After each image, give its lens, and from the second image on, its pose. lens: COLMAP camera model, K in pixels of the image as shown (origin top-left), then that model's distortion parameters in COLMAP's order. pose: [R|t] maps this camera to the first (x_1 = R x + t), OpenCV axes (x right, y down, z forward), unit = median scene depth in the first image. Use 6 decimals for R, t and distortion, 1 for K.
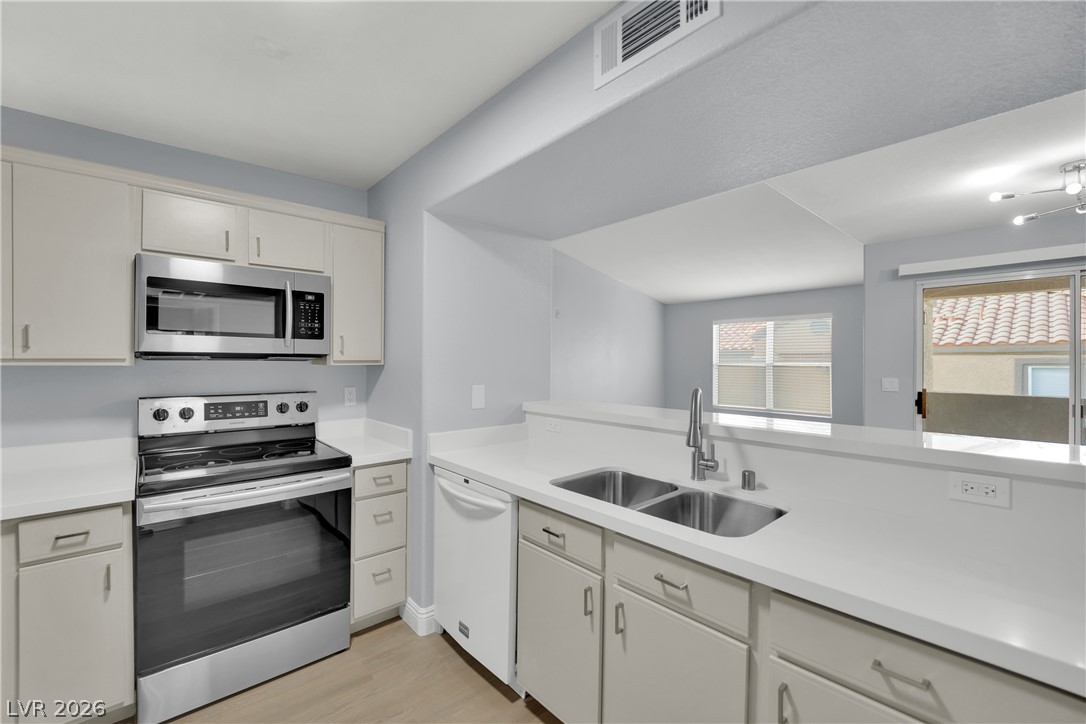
lens RADIAL K [[451.6, 0, 538.9], [0, 451.6, 360.1], [0, 0, 1]] dist [-0.022098, -0.000040]
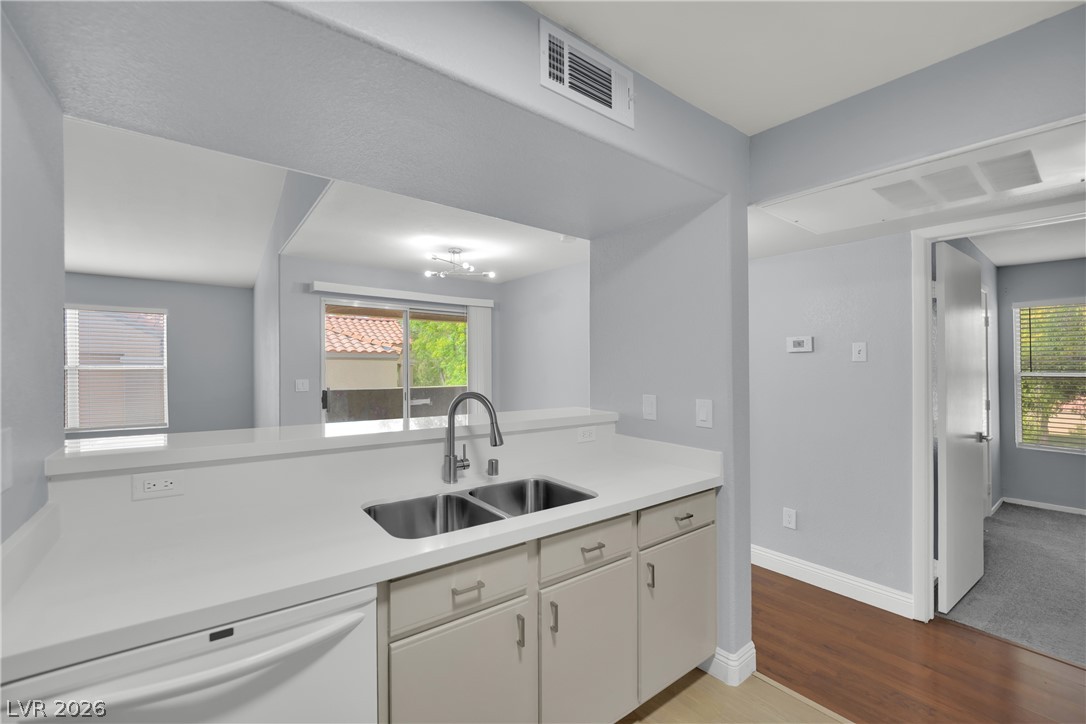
lens RADIAL K [[451.6, 0, 538.9], [0, 451.6, 360.1], [0, 0, 1]] dist [-0.022098, -0.000040]
pose [[0.065890, 0.011987, 0.997755, -0.583103], [-0.007922, 0.999903, -0.011490, -0.000821], [-0.997795, -0.007147, 0.065978, 0.660258]]
